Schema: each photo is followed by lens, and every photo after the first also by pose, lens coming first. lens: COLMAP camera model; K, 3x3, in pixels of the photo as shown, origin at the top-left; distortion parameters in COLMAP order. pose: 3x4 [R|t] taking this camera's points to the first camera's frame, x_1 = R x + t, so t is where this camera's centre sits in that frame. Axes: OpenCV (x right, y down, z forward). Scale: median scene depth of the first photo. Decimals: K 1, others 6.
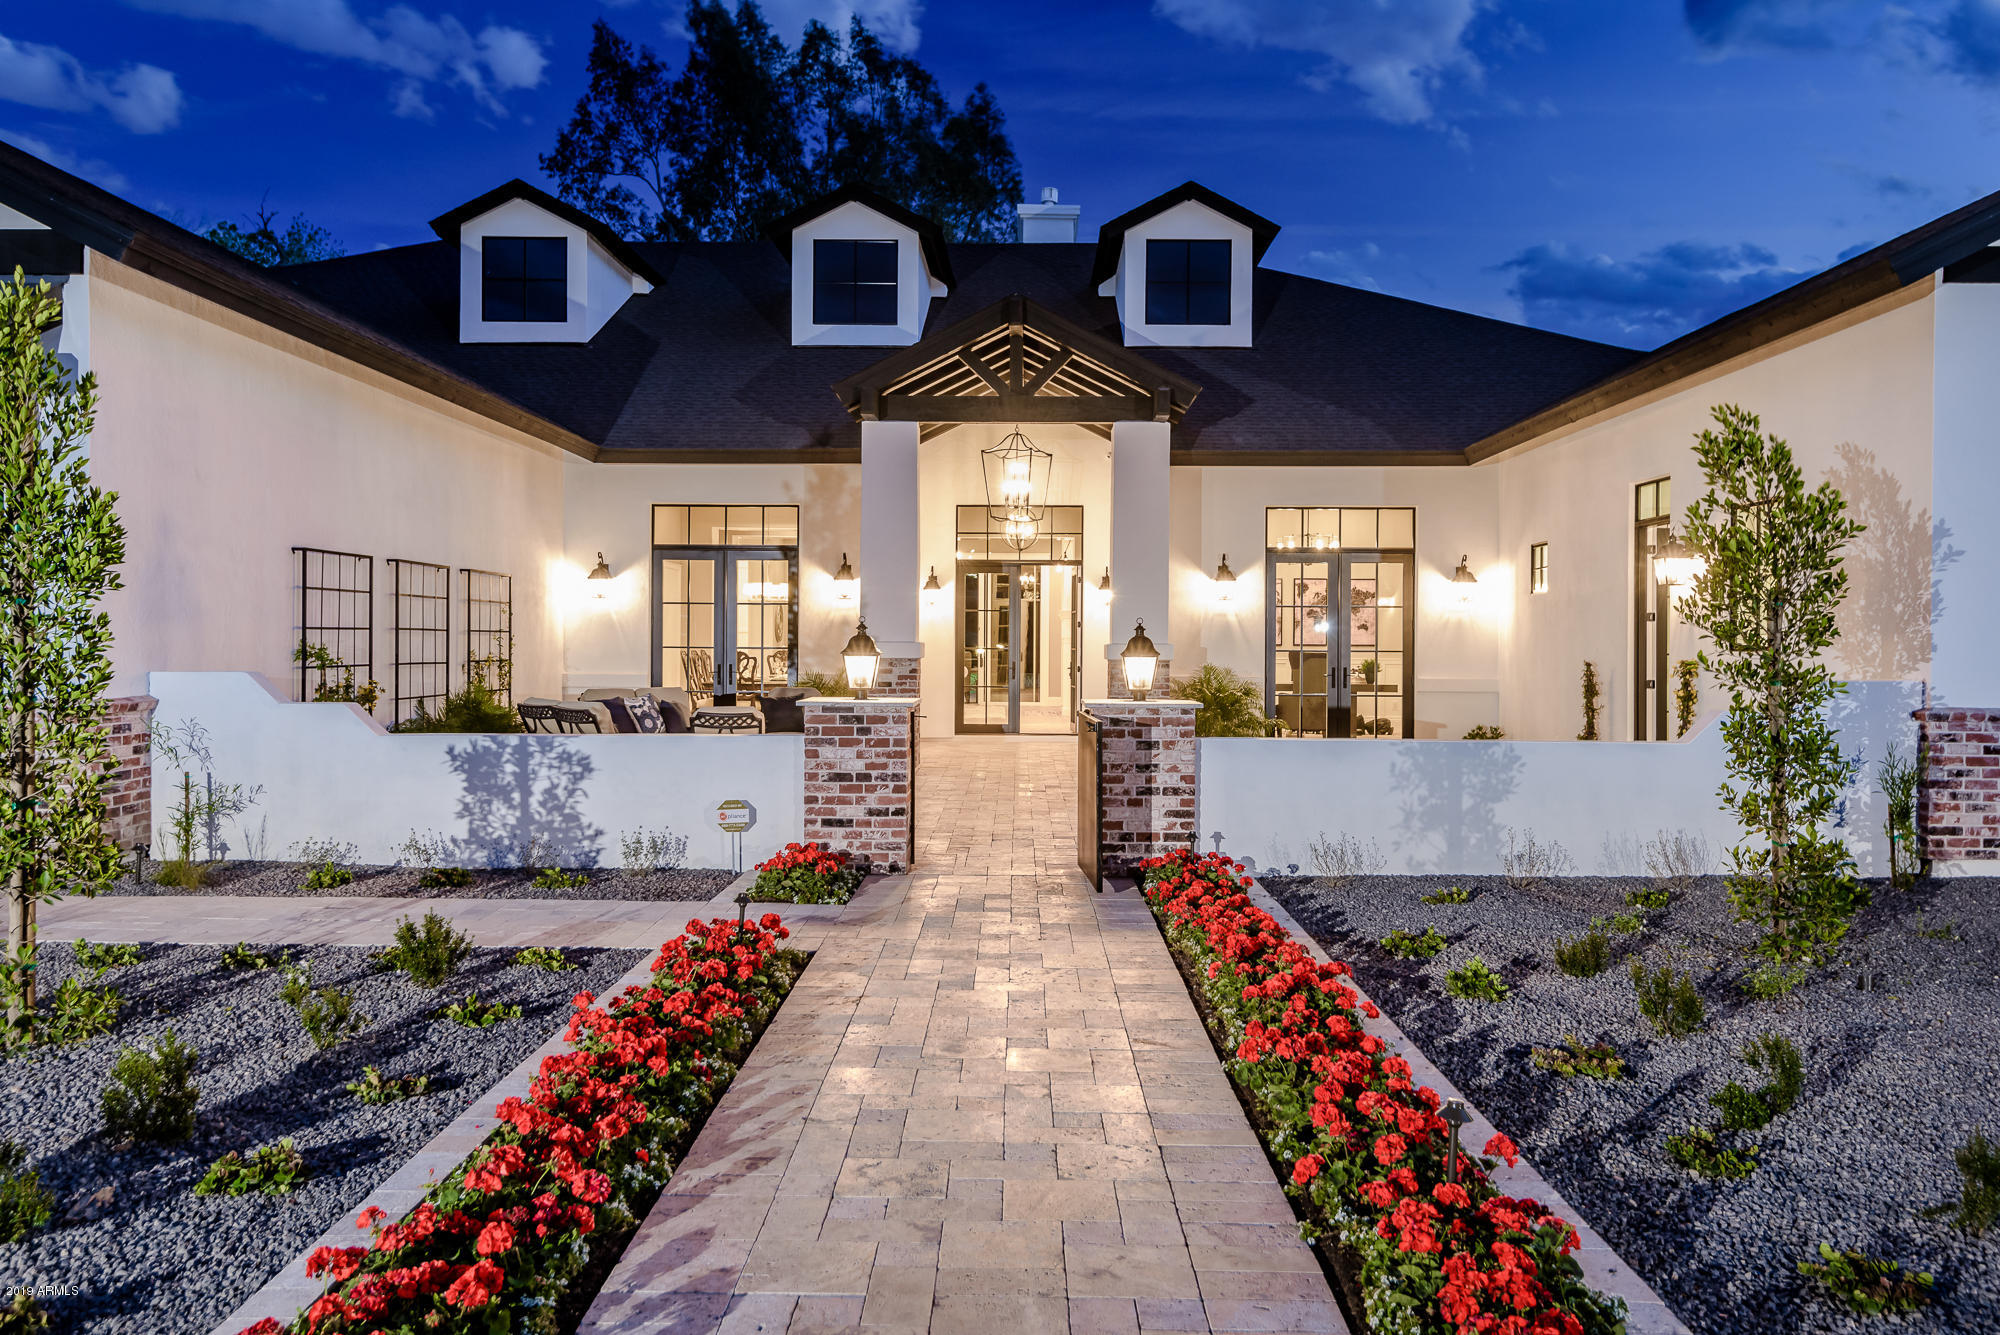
lens RADIAL K [[1550.8, 0, 1010.5], [0, 1550.8, 662.4], [0, 0, 1]] dist [0.013238, -0.007159]
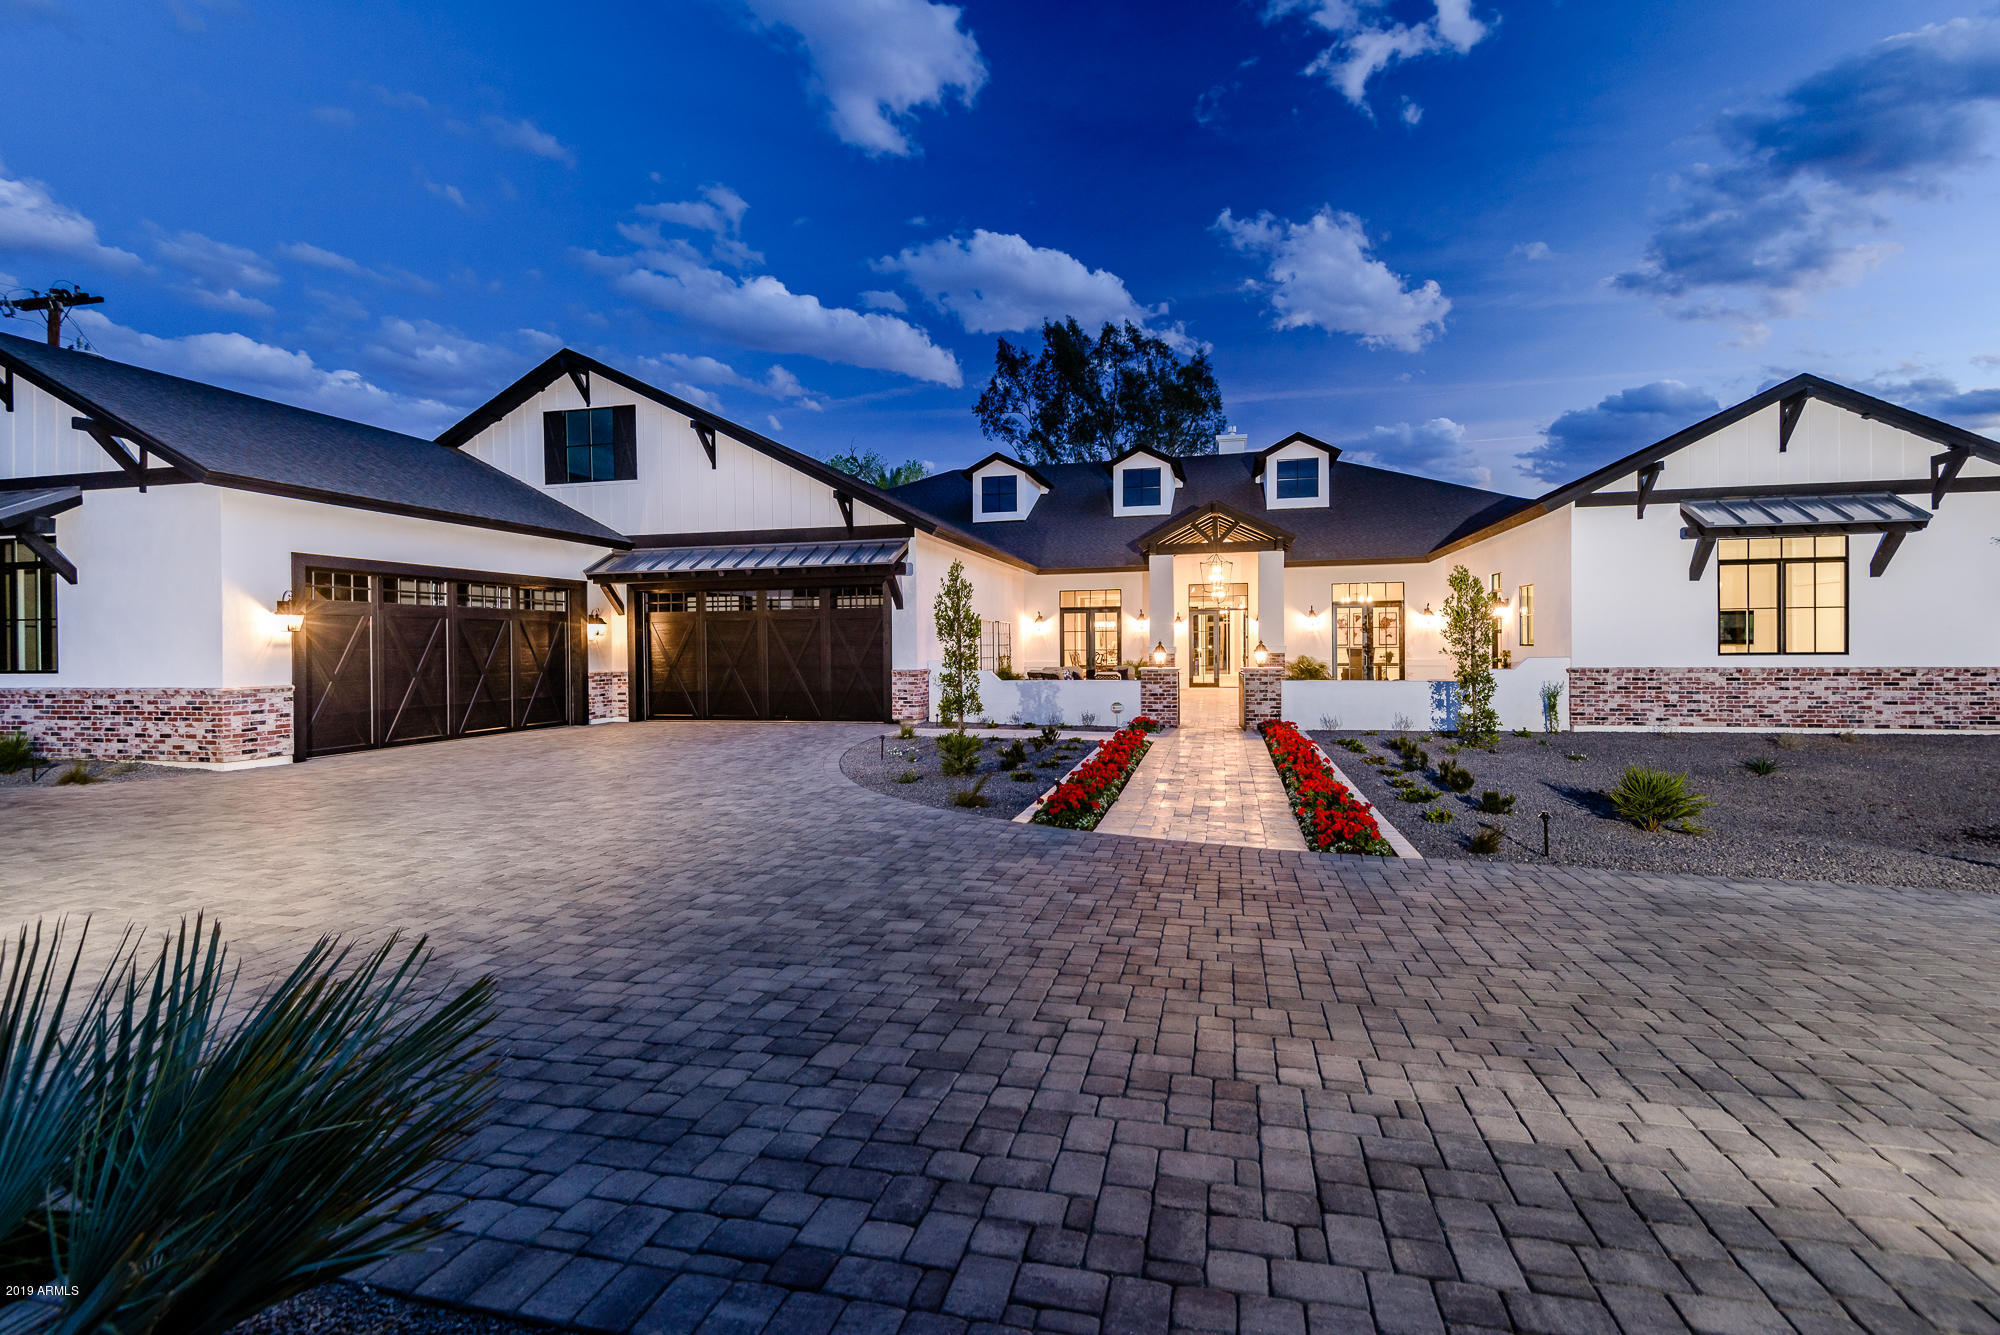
lens RADIAL K [[901.8, 0, 995.8], [0, 901.8, 663.4], [0, 0, 1]] dist [0.013411, -0.003572]
pose [[0.971403, -0.010227, -0.237217, 0.002827], [0.012005, 0.999910, 0.006052, 0.000831], [0.237134, -0.008727, 0.971438, -0.382051]]
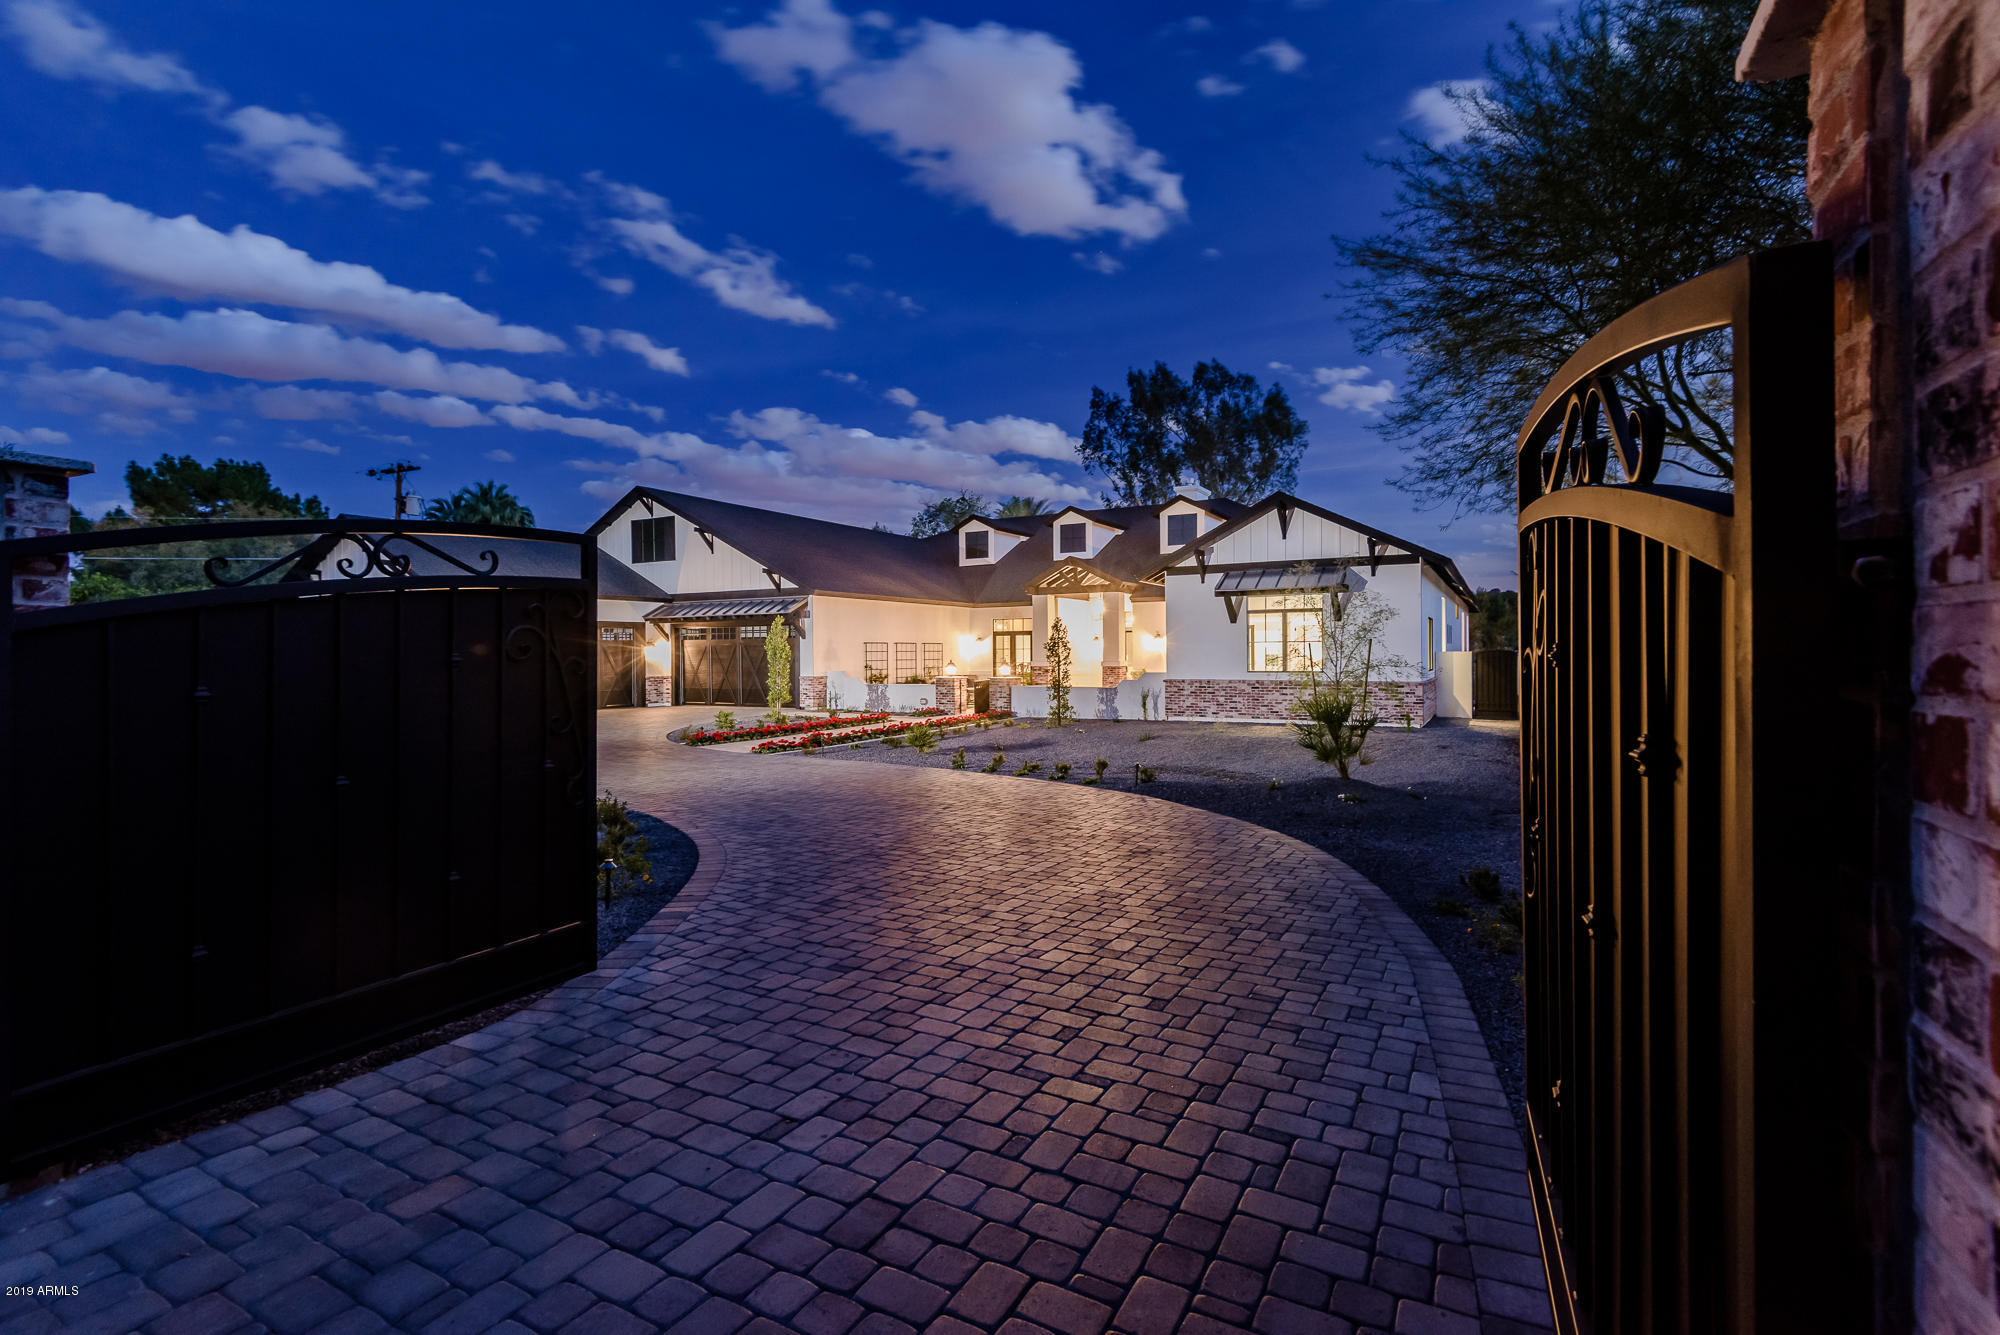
lens RADIAL K [[901.8, 0, 1001.8], [0, 901.8, 664.2], [0, 0, 1]] dist [0.013411, -0.003572]
pose [[0.878470, -0.005840, -0.477762, 0.704752], [0.006658, 0.999978, 0.000020, -0.006671], [0.477751, -0.003199, 0.878489, -0.677389]]
